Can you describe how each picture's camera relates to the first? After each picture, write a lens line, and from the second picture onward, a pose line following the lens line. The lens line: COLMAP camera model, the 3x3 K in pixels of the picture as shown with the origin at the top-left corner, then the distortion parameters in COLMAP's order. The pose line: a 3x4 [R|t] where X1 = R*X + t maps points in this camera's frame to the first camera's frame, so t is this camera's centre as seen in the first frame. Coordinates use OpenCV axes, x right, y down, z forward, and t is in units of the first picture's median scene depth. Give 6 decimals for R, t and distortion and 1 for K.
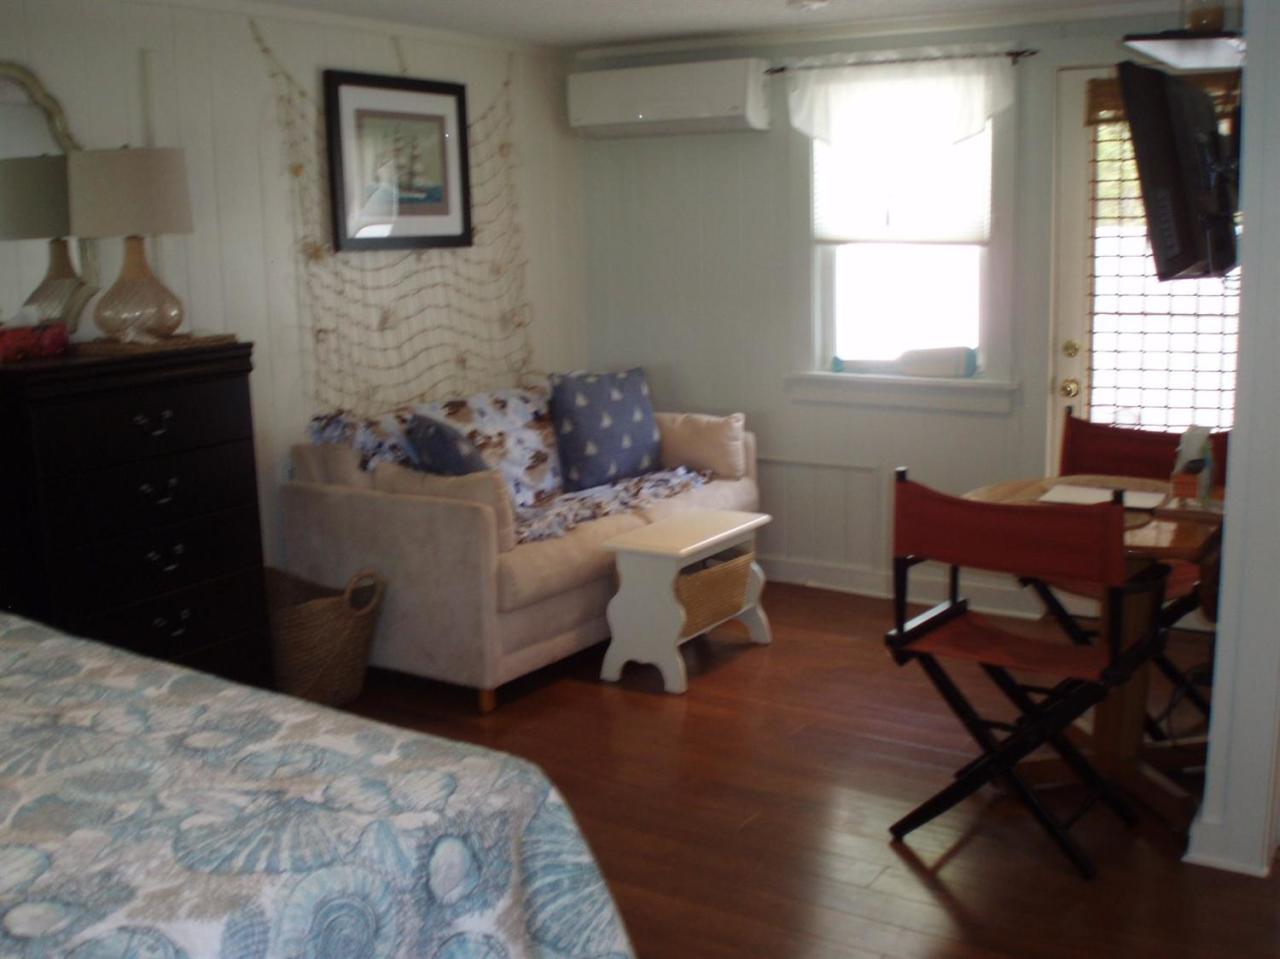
lens RADIAL K [[1370.8, 0, 635.7], [0, 1370.8, 488.2], [0, 0, 1]] dist [-0.120173, 0.000000]
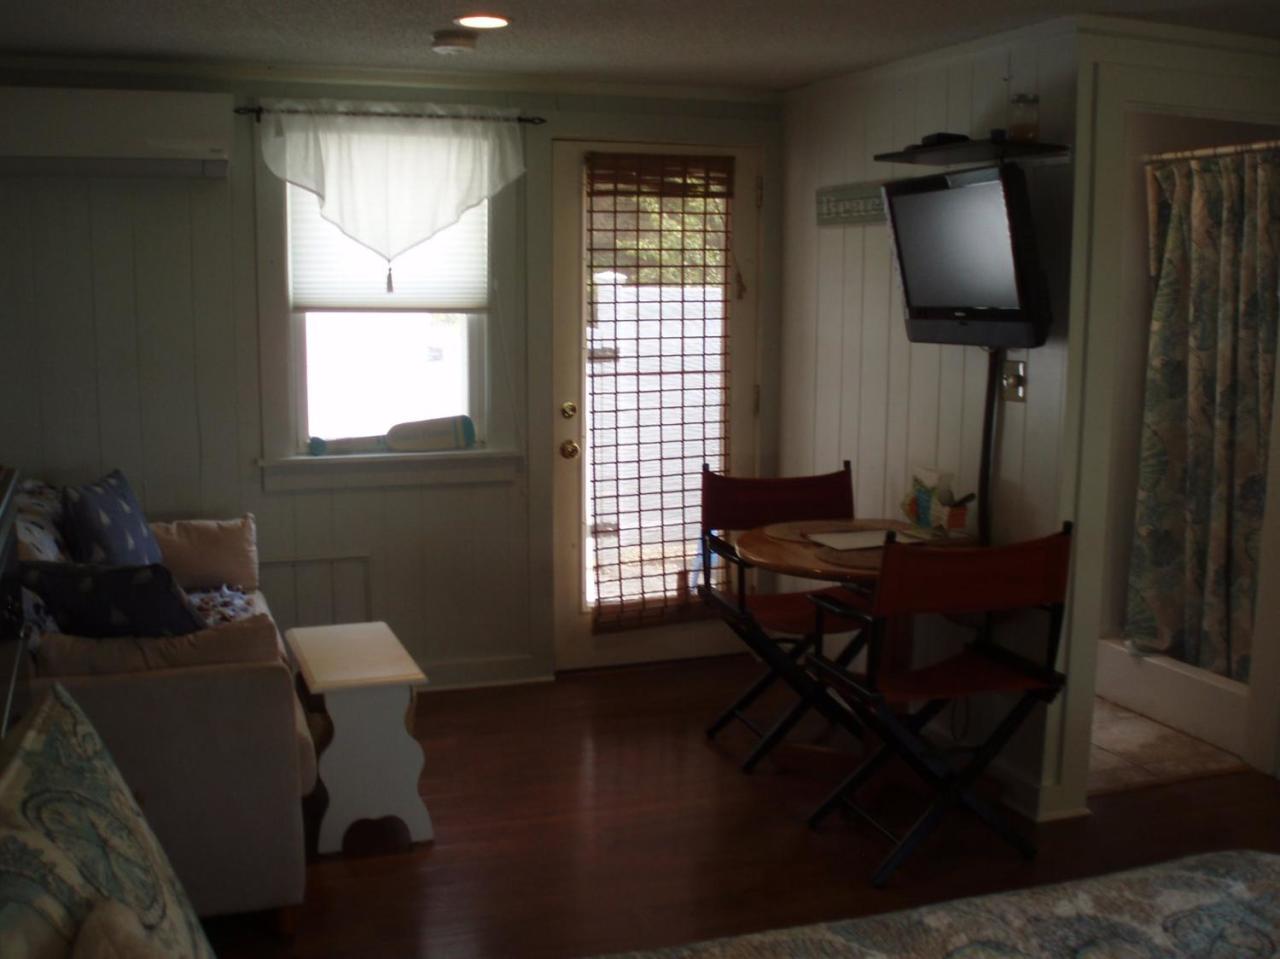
lens RADIAL K [[1370.8, 0, 644.6], [0, 1370.8, 477.3], [0, 0, 1]] dist [-0.120173, 0.000000]
pose [[0.606268, -0.090287, 0.790118, -0.459225], [0.134764, 0.990829, 0.009816, -0.055175], [-0.783759, 0.100529, 0.612876, 0.317708]]
